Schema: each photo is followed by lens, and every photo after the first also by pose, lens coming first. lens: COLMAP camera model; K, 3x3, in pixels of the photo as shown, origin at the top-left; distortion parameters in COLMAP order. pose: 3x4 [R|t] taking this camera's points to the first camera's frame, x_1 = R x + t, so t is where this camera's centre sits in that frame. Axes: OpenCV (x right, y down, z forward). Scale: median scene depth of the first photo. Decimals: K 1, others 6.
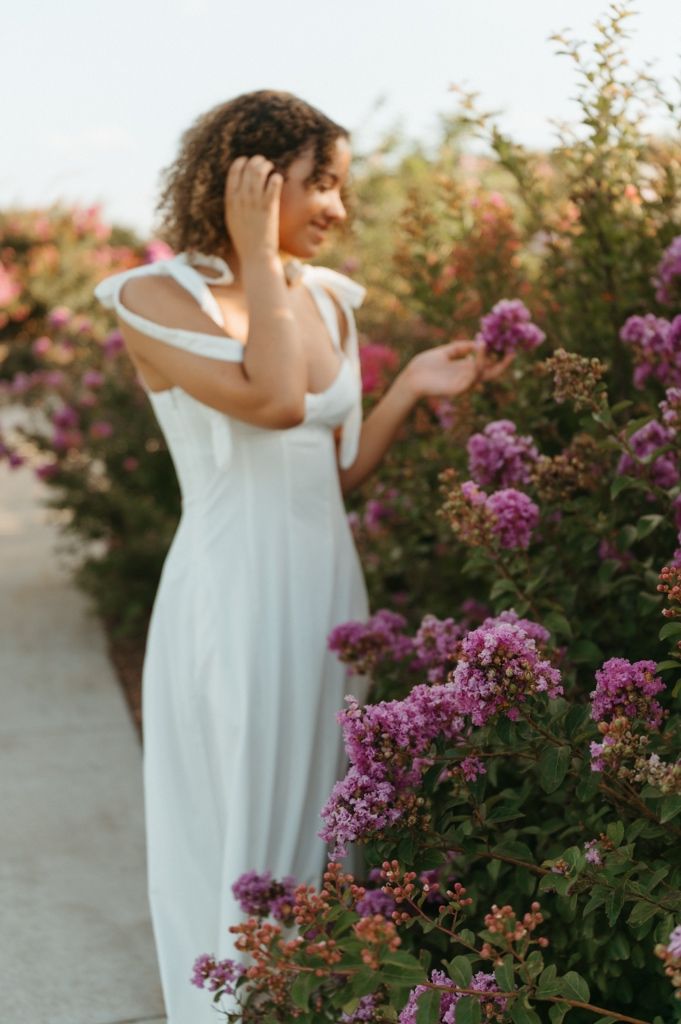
lens RADIAL K [[1351.8, 0, 340.5], [0, 1351.8, 512.0], [0, 0, 1]] dist [-0.115404, -0.072612]
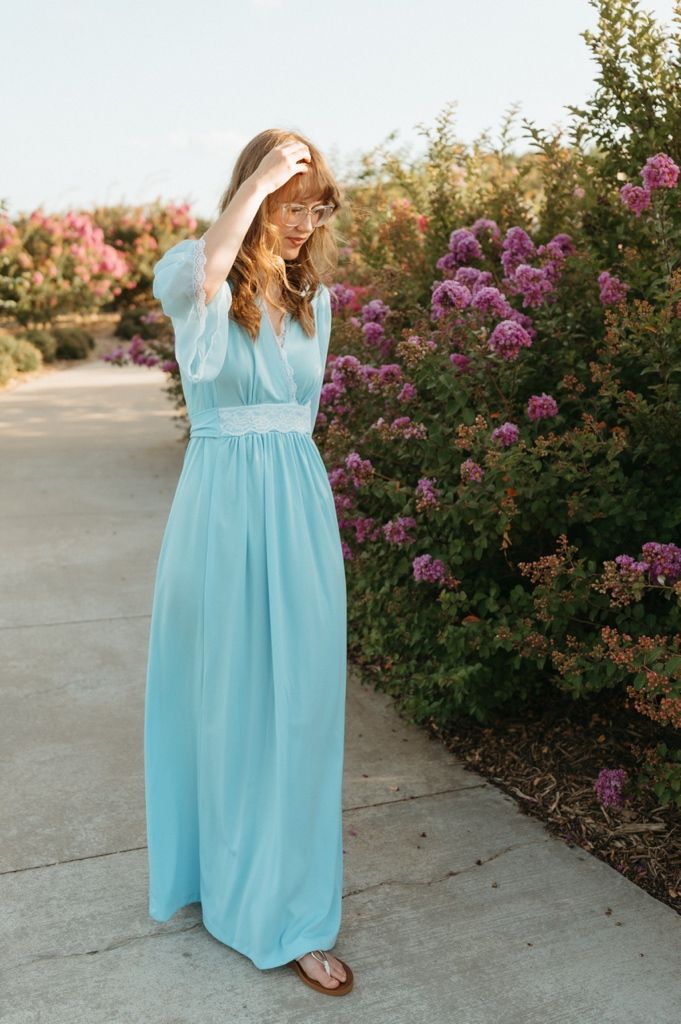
lens RADIAL K [[1545.6, 0, 342.1], [0, 1545.6, 460.8], [0, 0, 1]] dist [0.069642, -0.050422]
pose [[0.997551, 0.009829, -0.069251, 0.217024], [-0.013912, 0.998177, -0.058729, 0.322155], [0.068548, 0.059548, 0.995869, -1.437809]]
